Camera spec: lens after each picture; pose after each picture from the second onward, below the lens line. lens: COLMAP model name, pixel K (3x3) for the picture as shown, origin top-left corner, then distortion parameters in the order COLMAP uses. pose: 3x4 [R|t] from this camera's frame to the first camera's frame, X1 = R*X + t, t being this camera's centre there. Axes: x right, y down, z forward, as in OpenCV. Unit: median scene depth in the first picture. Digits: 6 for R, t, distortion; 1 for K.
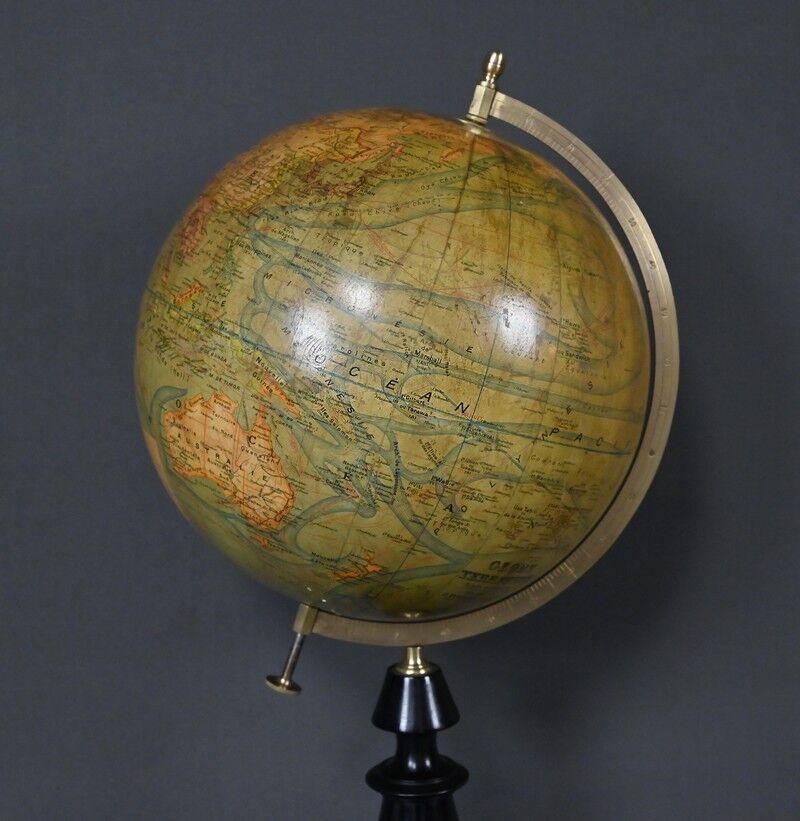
lens RADIAL K [[1389.5, 0, 418.0], [0, 1389.5, 412.9], [0, 0, 1]] dist [0.006311, -0.035524]
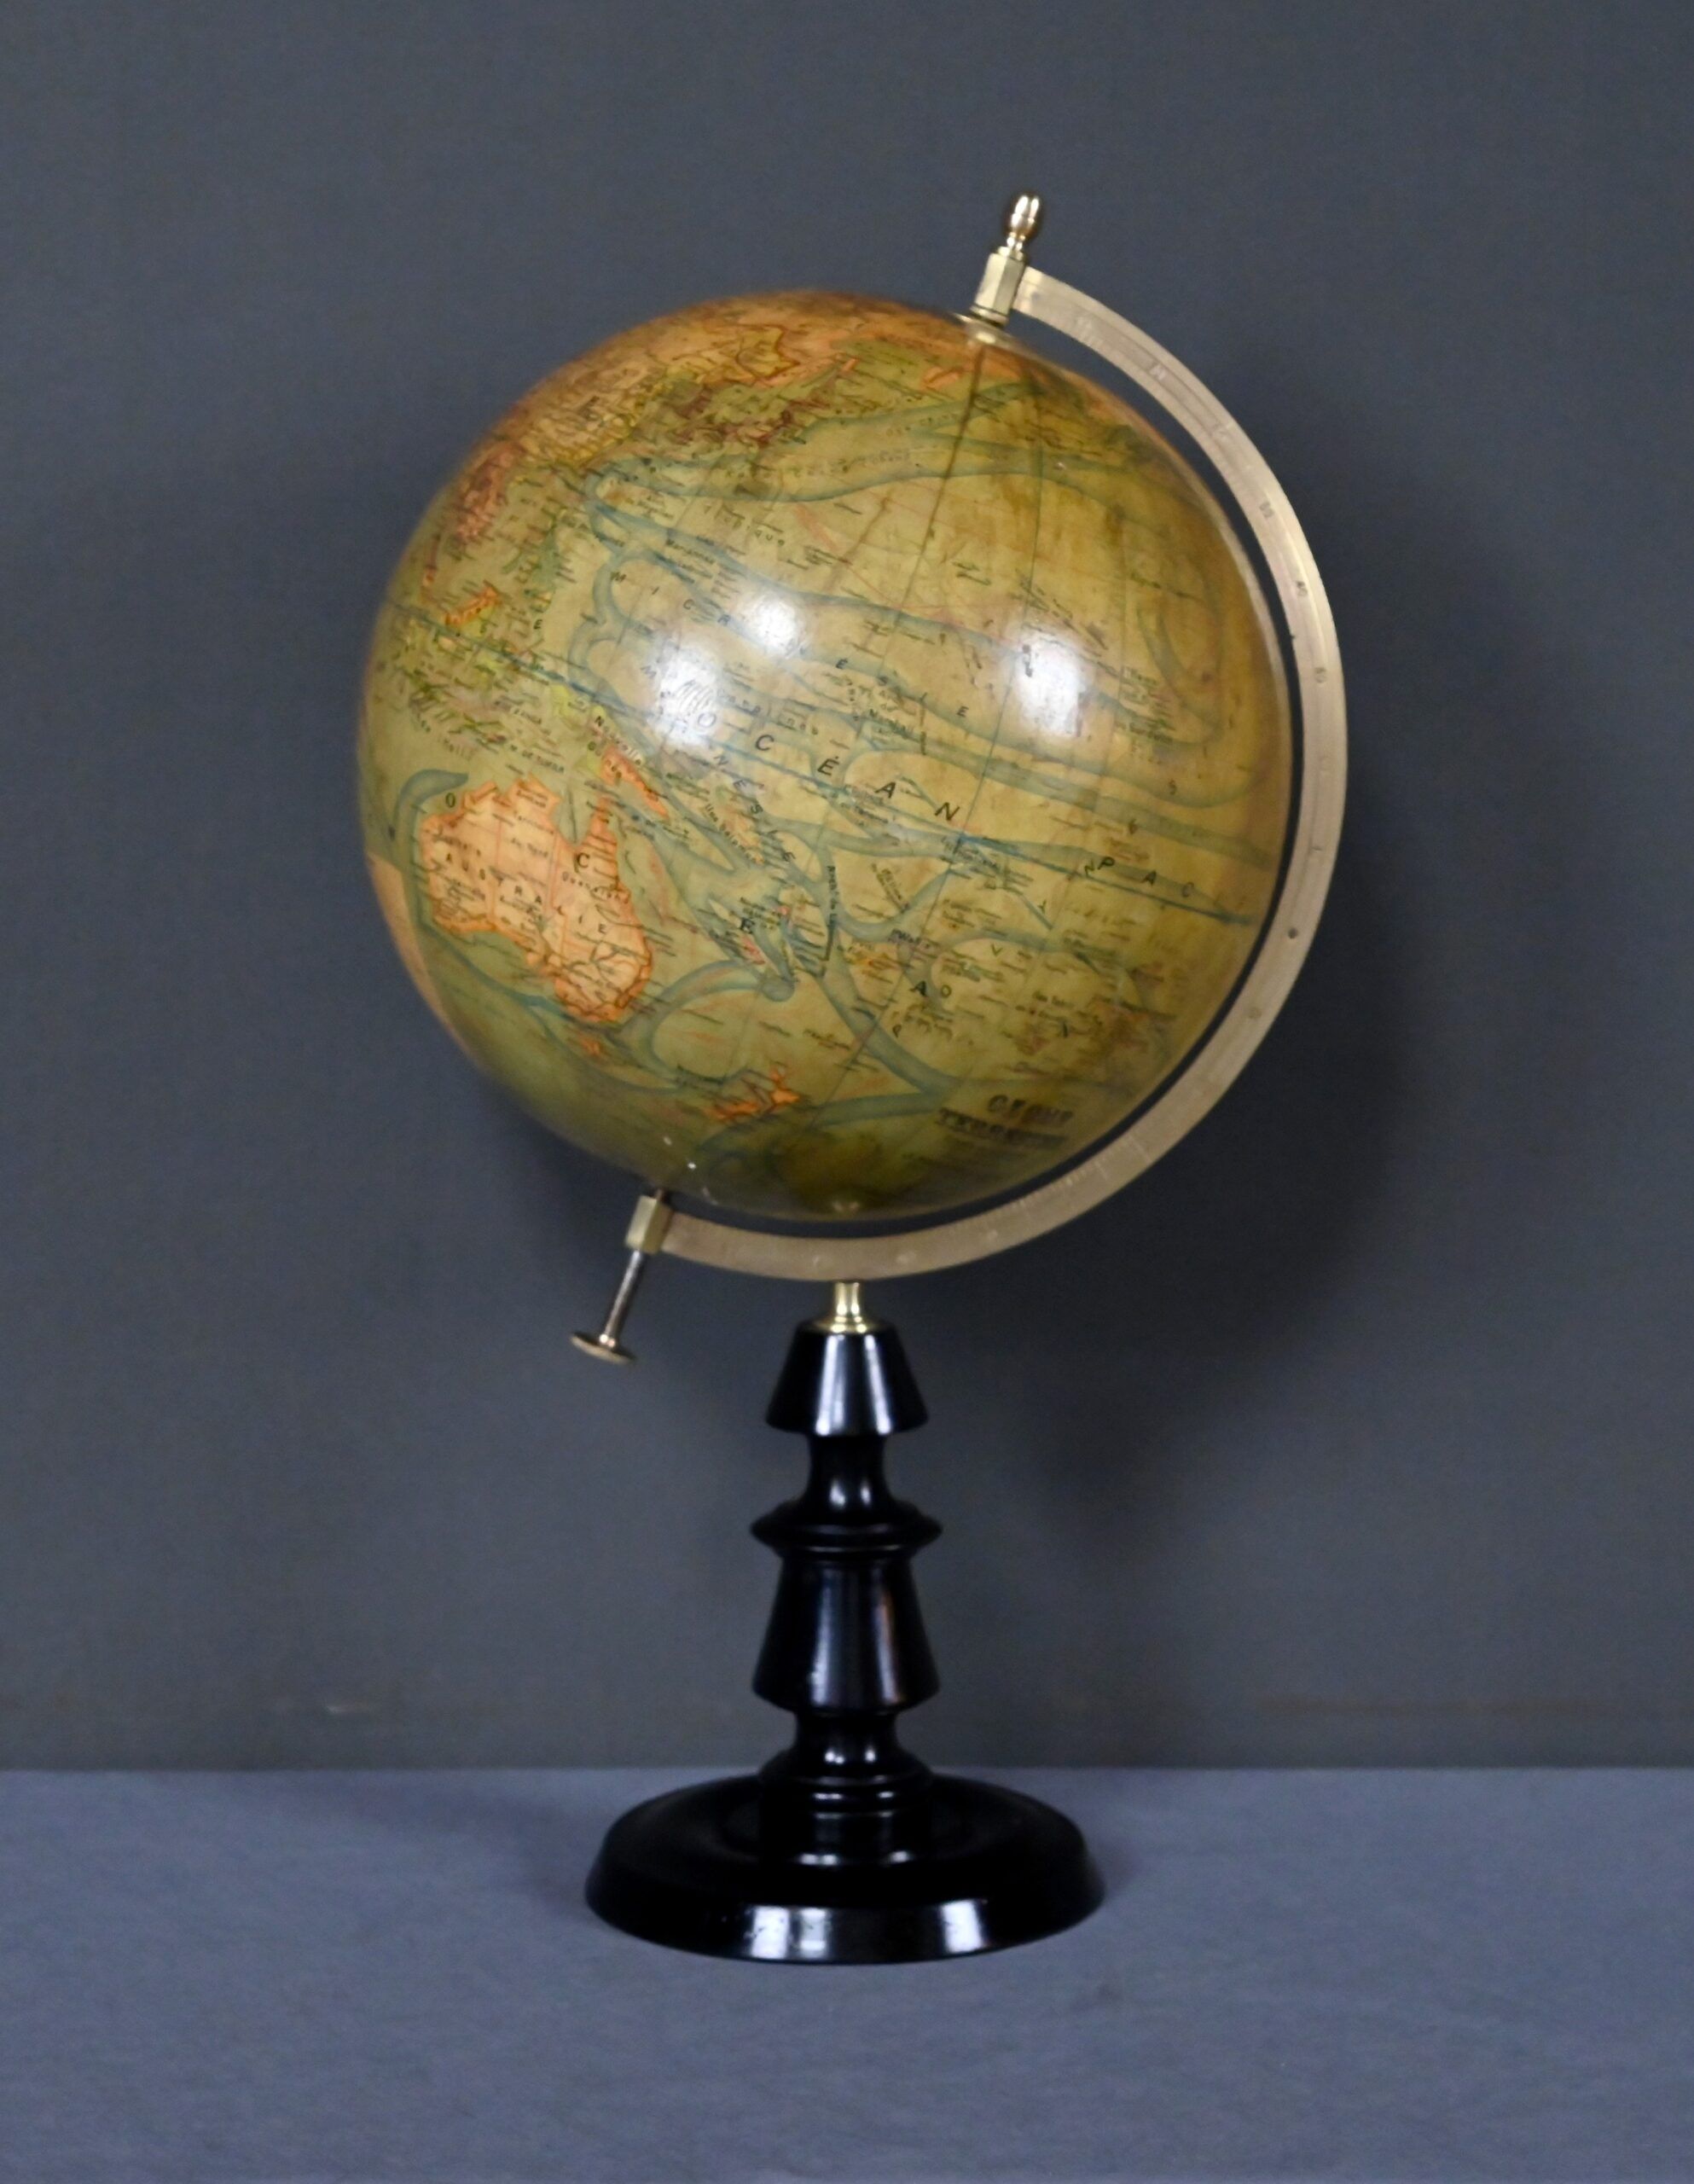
lens RADIAL K [[3785.9, 0, 847.0], [0, 3785.9, 1092.0], [0, 0, 1]] dist [-0.036888, -0.019531]
pose [[0.999600, 0.028140, 0.002878, -0.011112], [-0.028146, 0.999602, 0.001958, 0.108035], [-0.002822, -0.002038, 0.999994, -0.566768]]
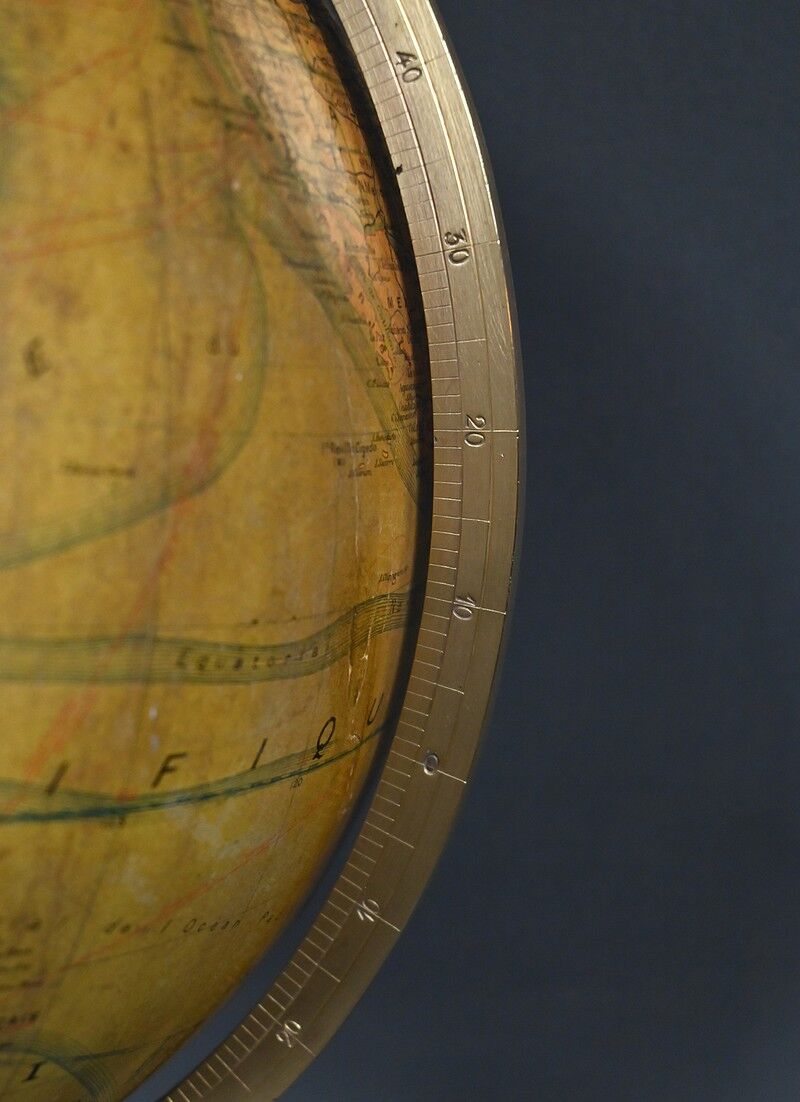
lens RADIAL K [[1711.4, 0, 399.9], [0, 1711.4, 653.7], [0, 0, 1]] dist [-0.010093, -0.043139]
pose [[0.965862, 0.029866, -0.257330, 0.290513], [-0.007589, 0.996168, 0.087131, -0.026778], [0.258946, -0.082203, 0.962387, 0.774413]]
